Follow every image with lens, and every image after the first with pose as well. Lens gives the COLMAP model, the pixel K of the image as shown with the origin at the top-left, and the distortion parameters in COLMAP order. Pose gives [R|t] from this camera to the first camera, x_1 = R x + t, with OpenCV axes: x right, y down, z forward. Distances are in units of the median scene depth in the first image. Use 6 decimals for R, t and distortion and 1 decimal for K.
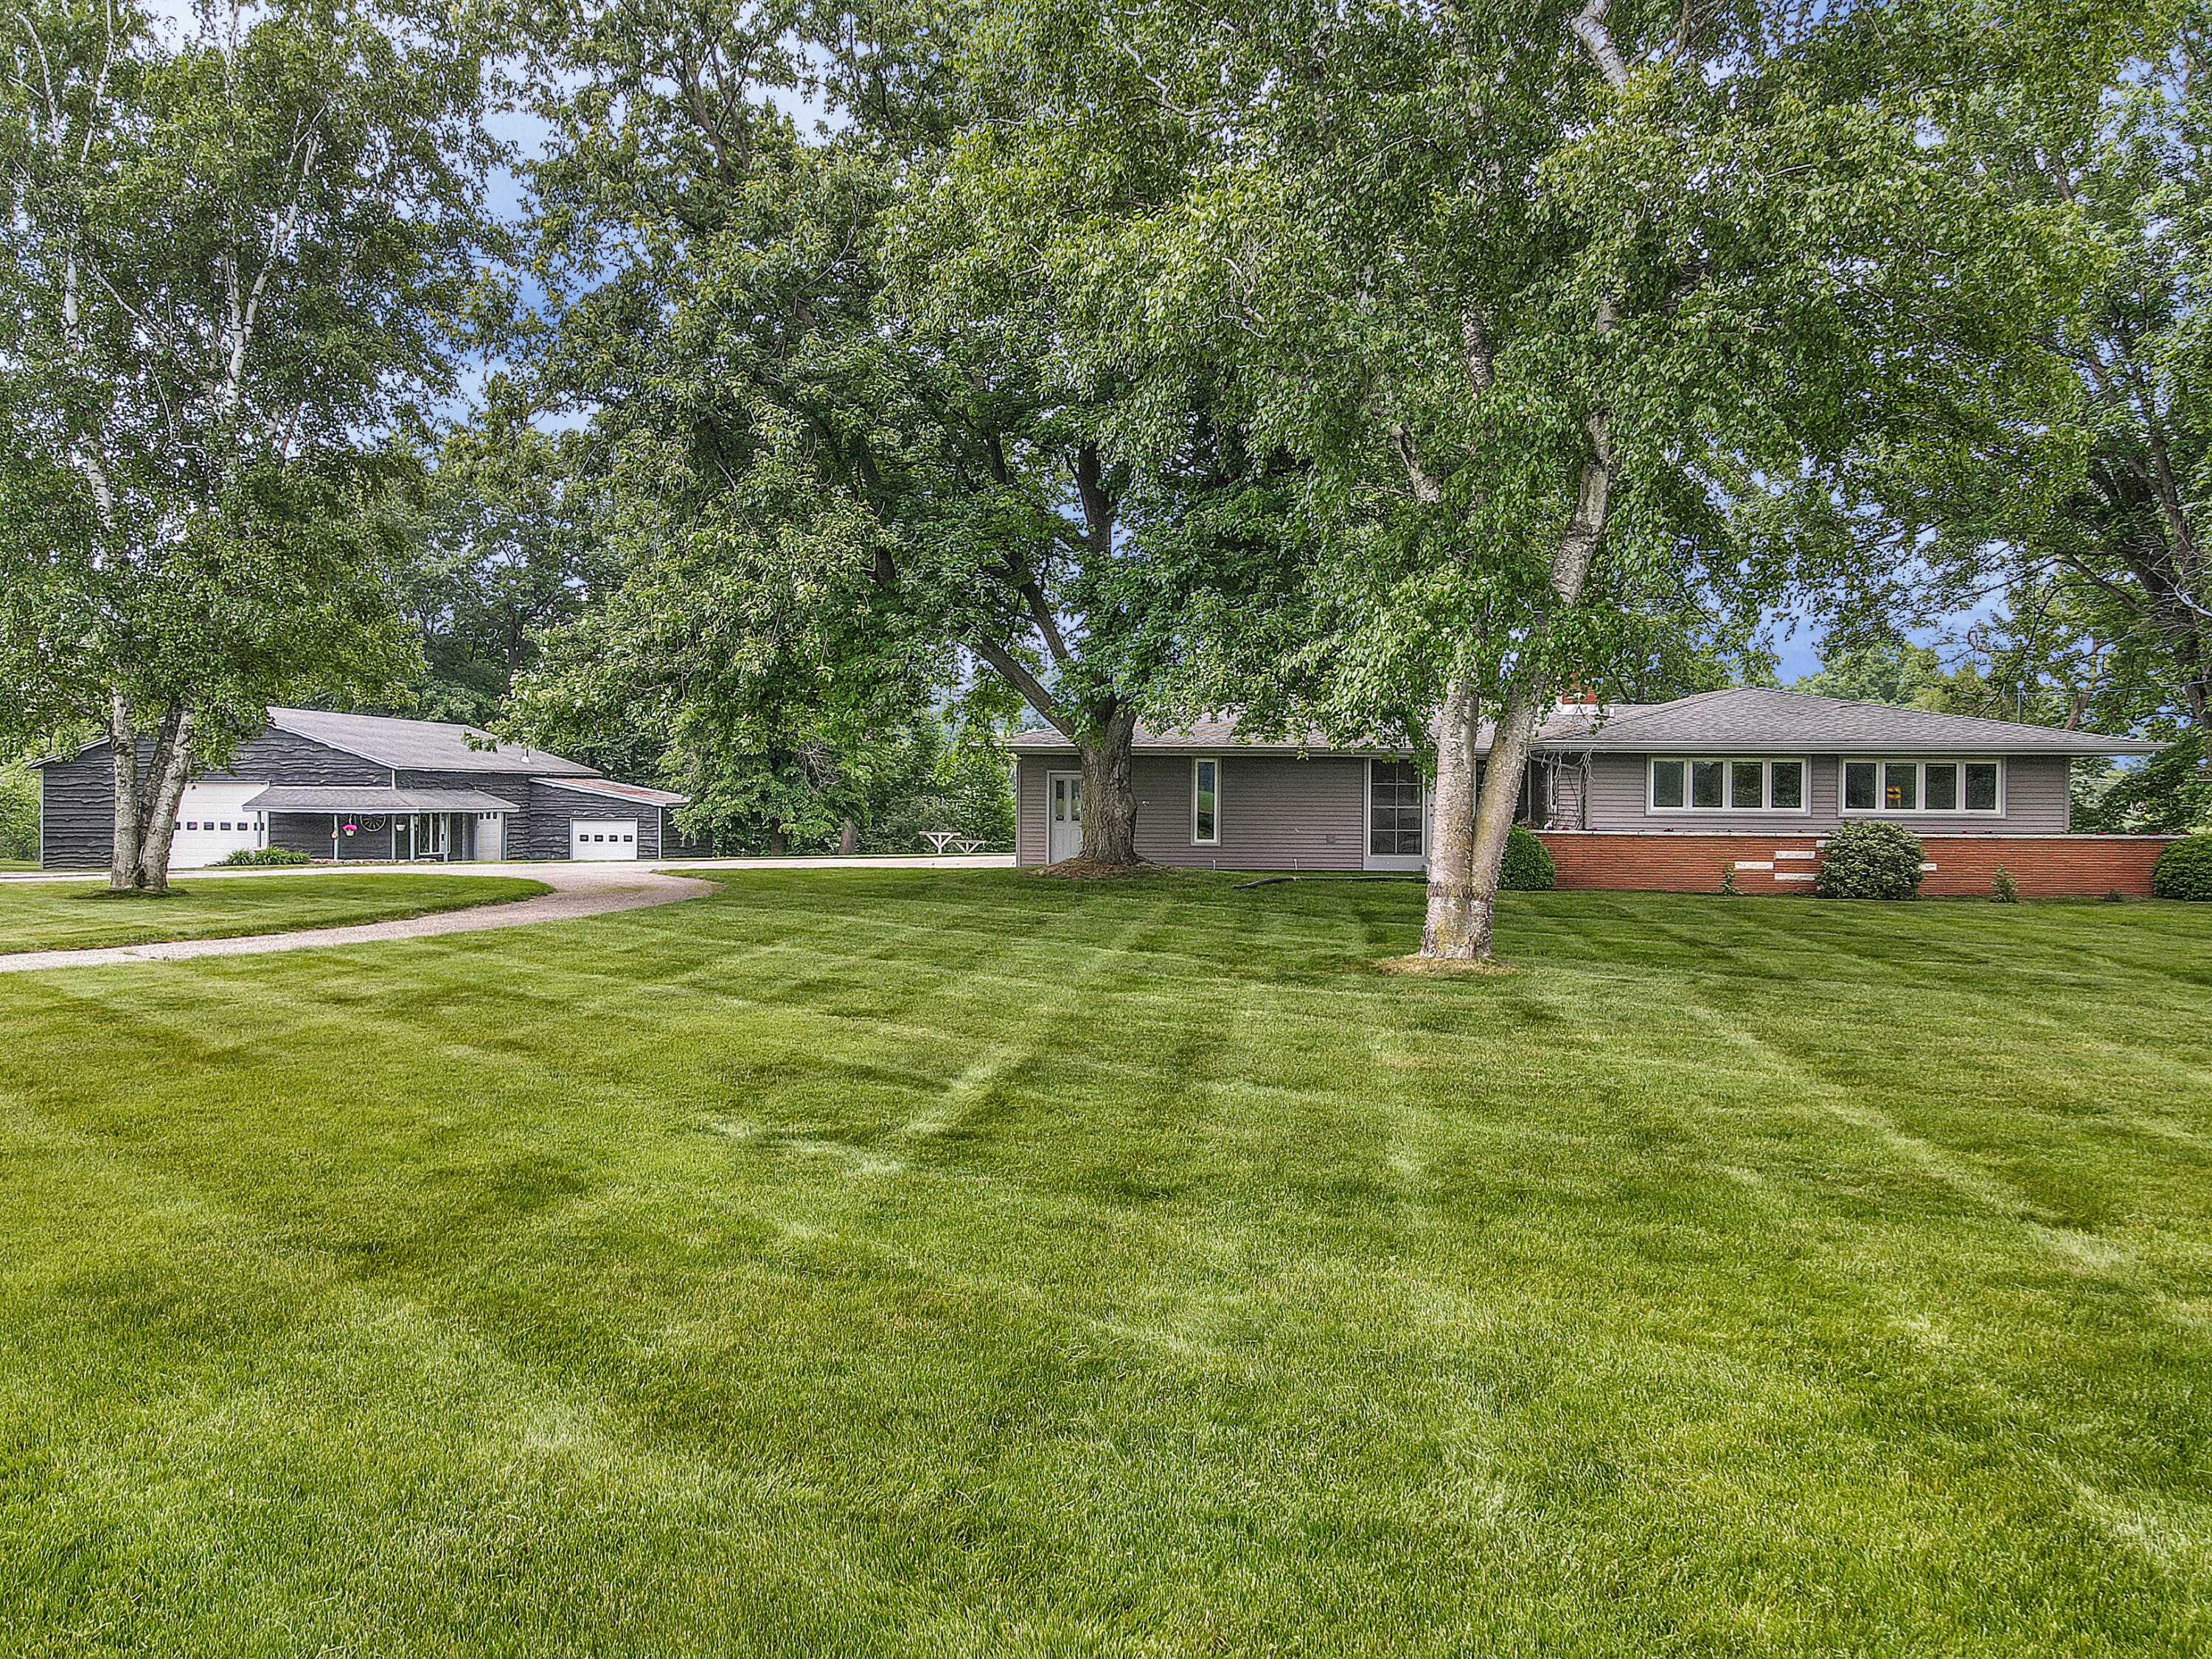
lens RADIAL K [[1632.0, 0, 1105.2], [0, 1632.0, 810.2], [0, 0, 1]] dist [0.005069, 0.010699]
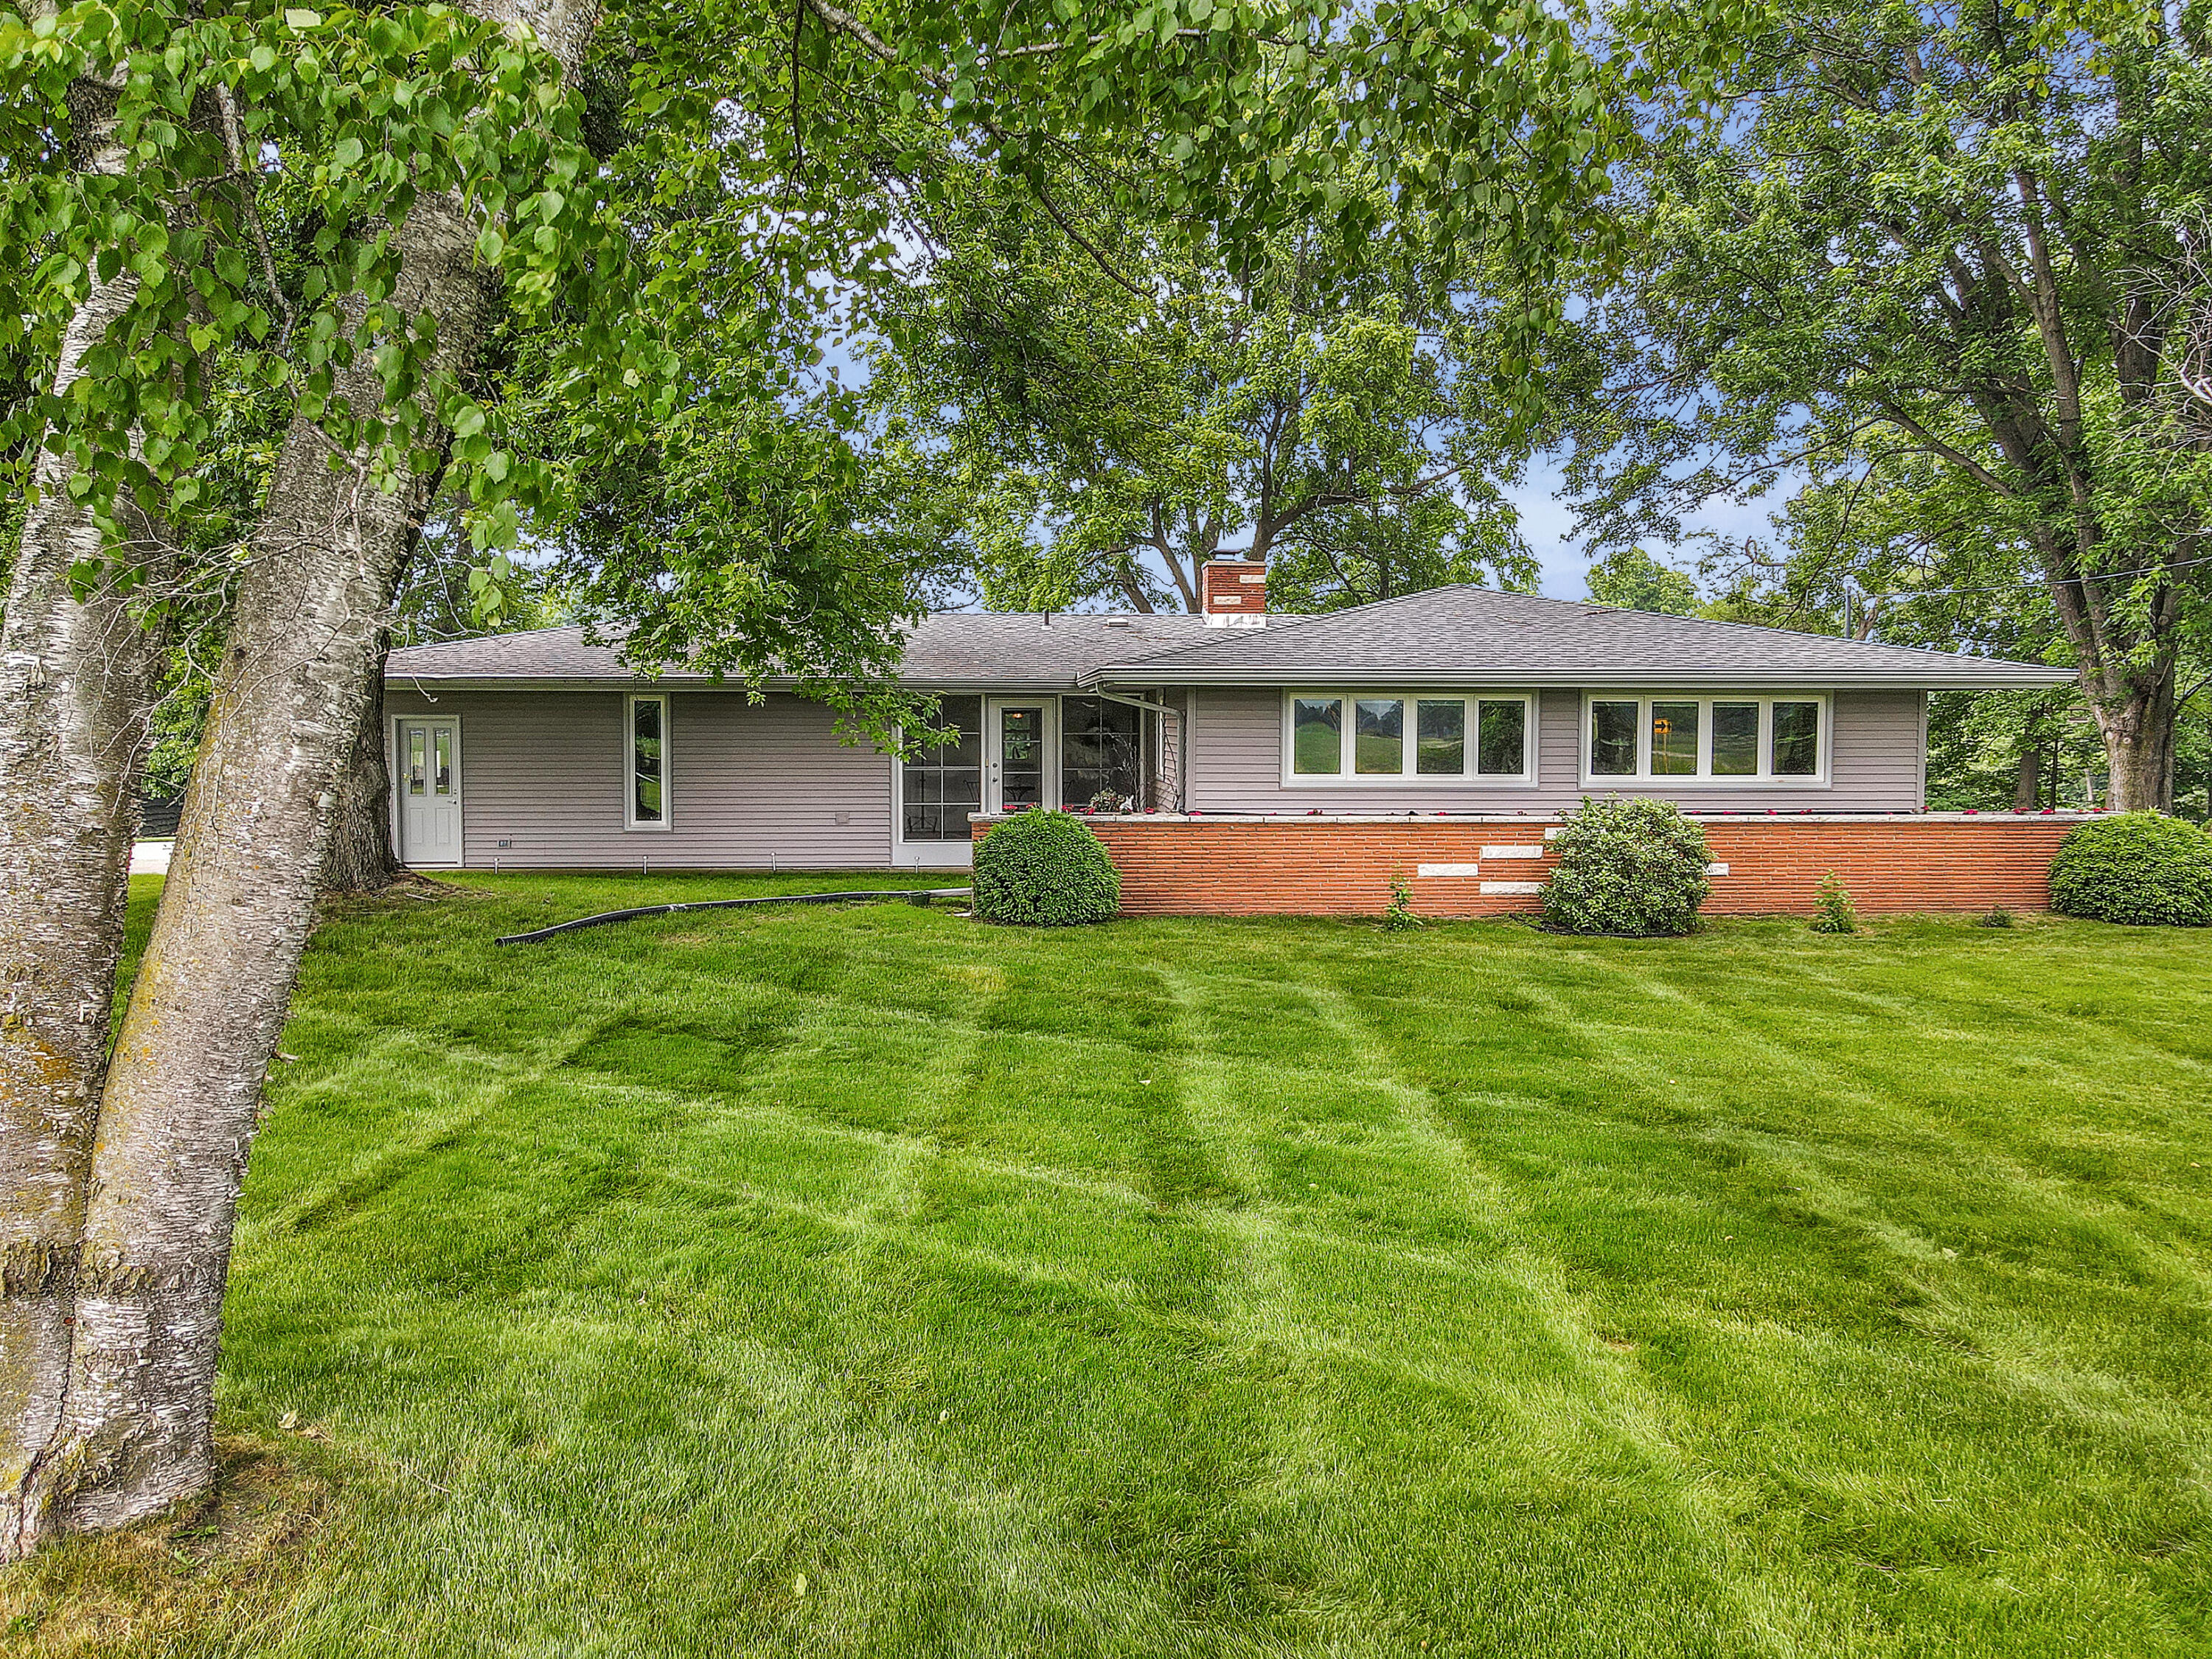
lens RADIAL K [[1632.0, 0, 1105.2], [0, 1632.0, 810.2], [0, 0, 1]] dist [0.005069, 0.010699]
pose [[0.992748, -0.011845, 0.119627, 0.191921], [0.006523, 0.998976, 0.044781, -0.016727], [-0.120035, -0.043676, 0.991809, 0.398266]]
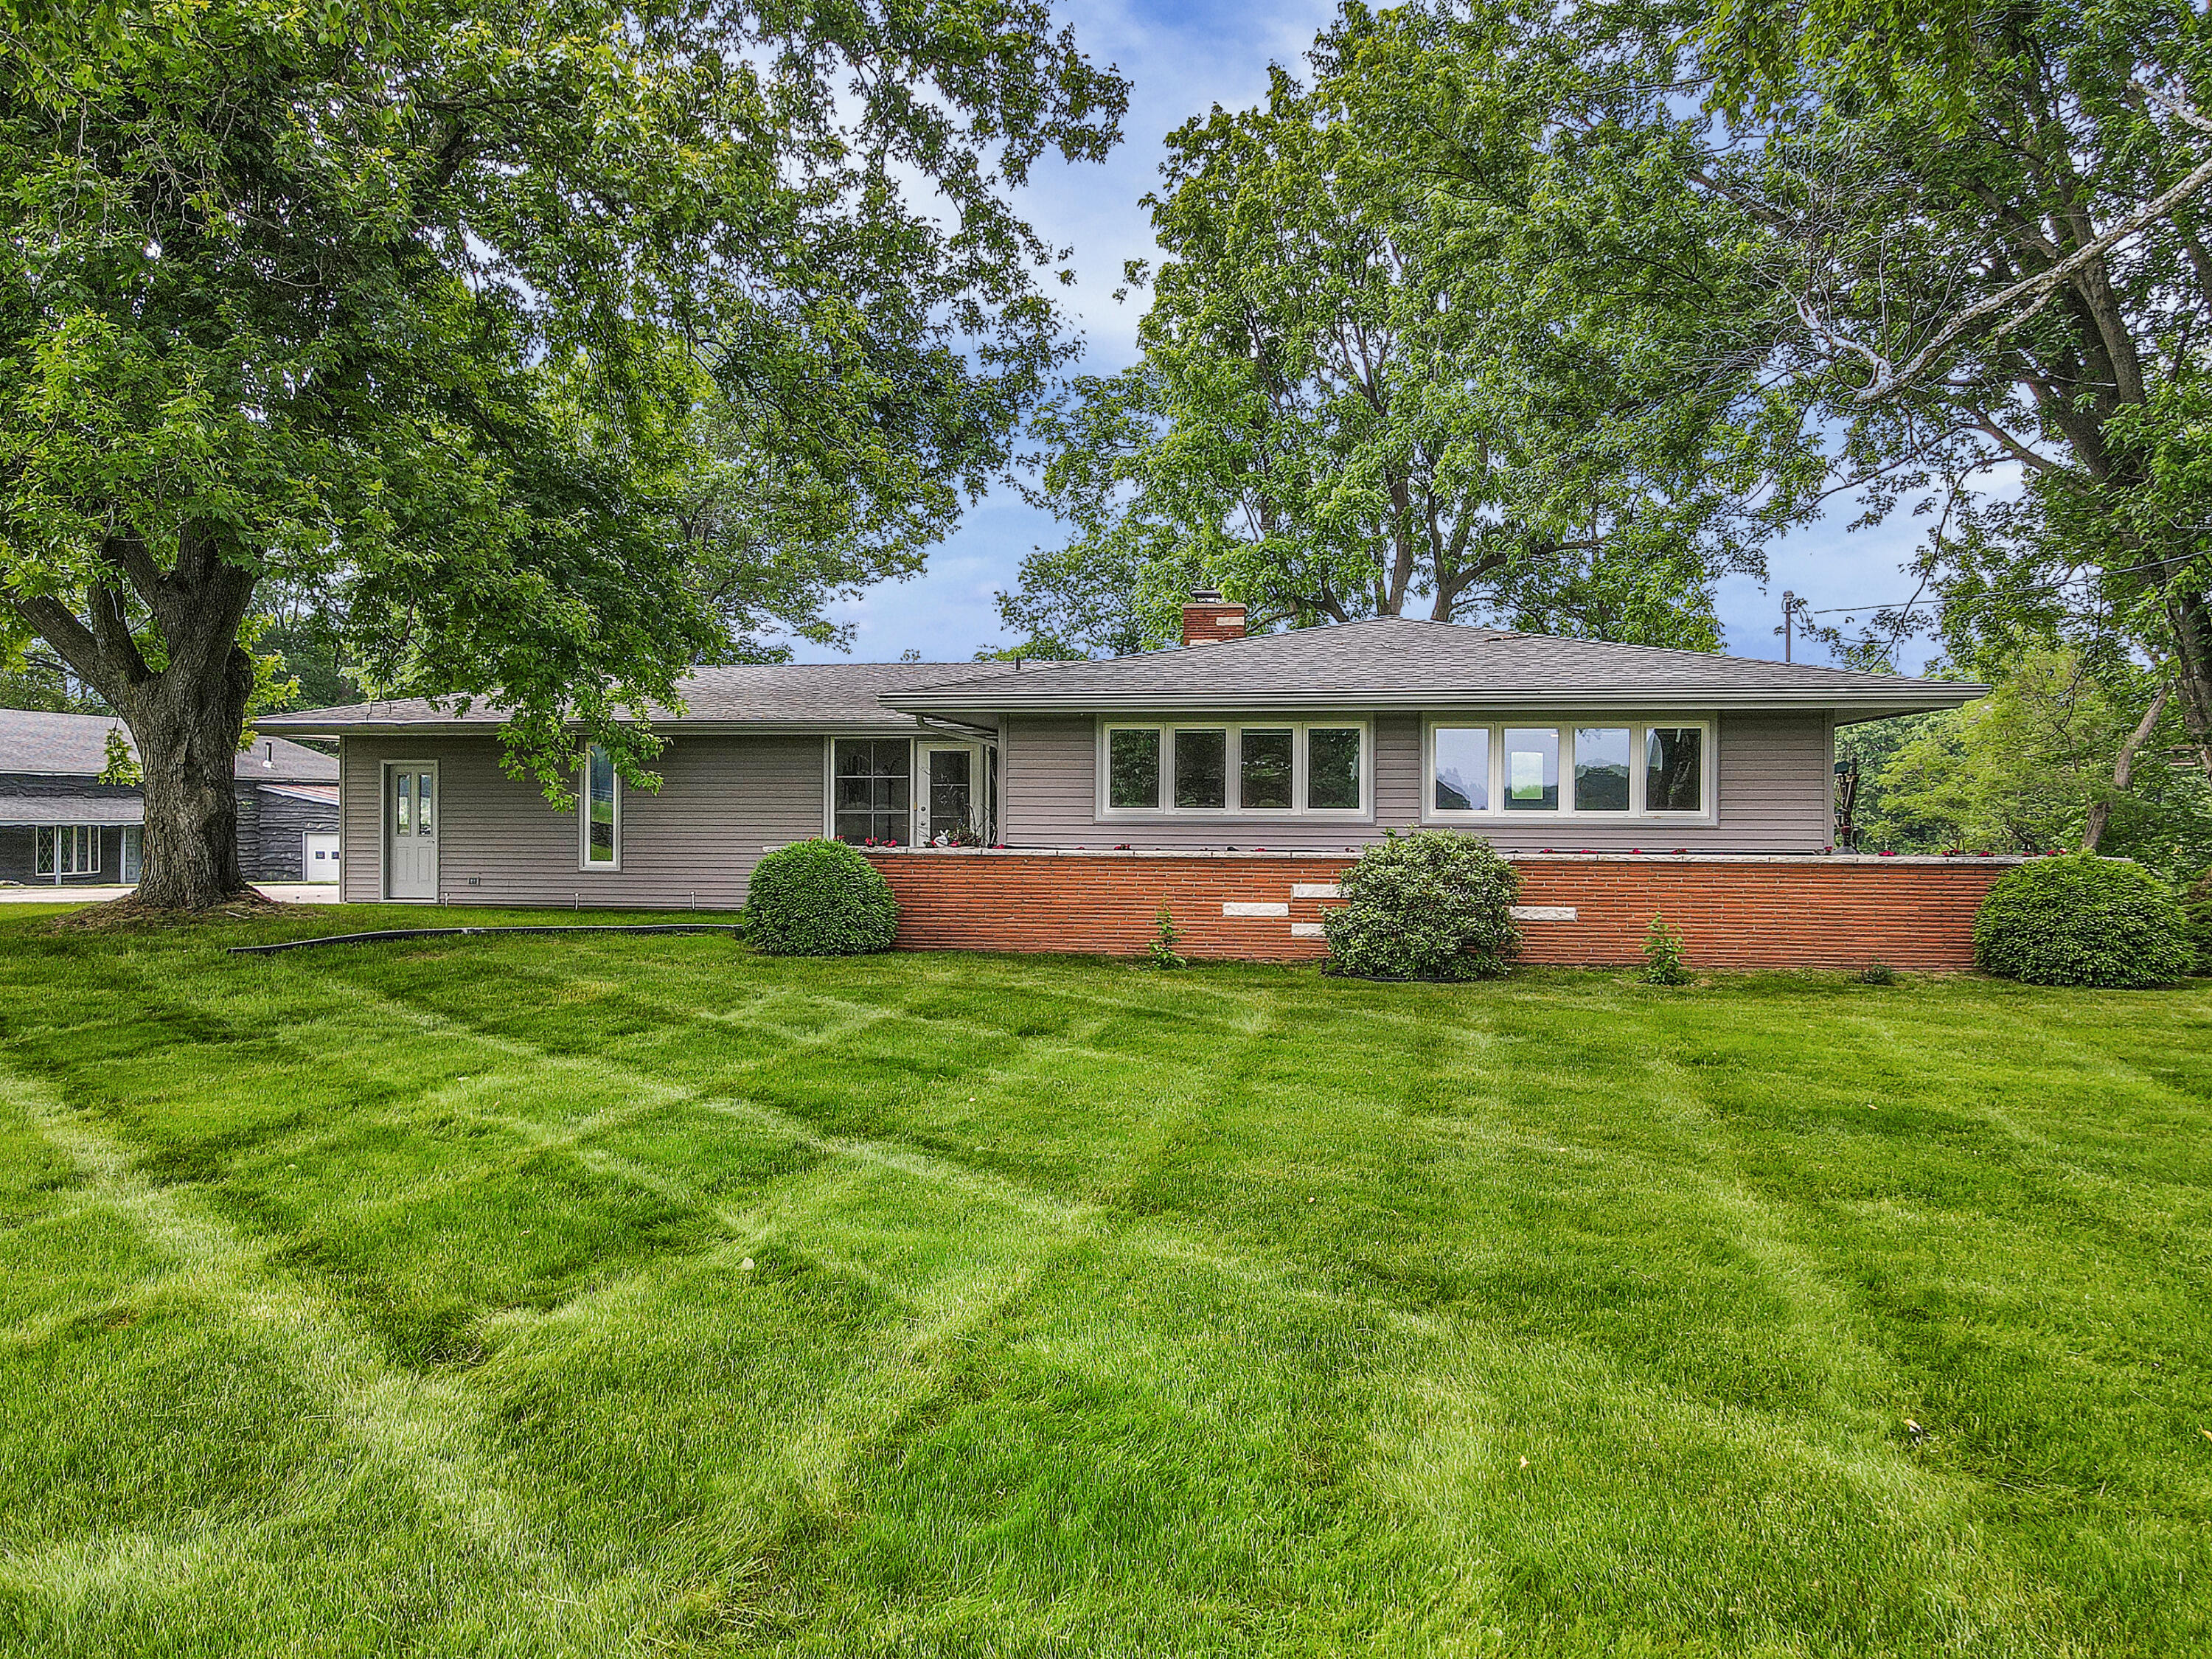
lens RADIAL K [[1632.0, 0, 1105.2], [0, 1632.0, 810.2], [0, 0, 1]] dist [0.005069, 0.010699]
pose [[0.995185, -0.003144, -0.097961, 0.393005], [0.002331, 0.999962, -0.008418, 0.003848], [0.097984, 0.008149, 0.995155, 0.419640]]
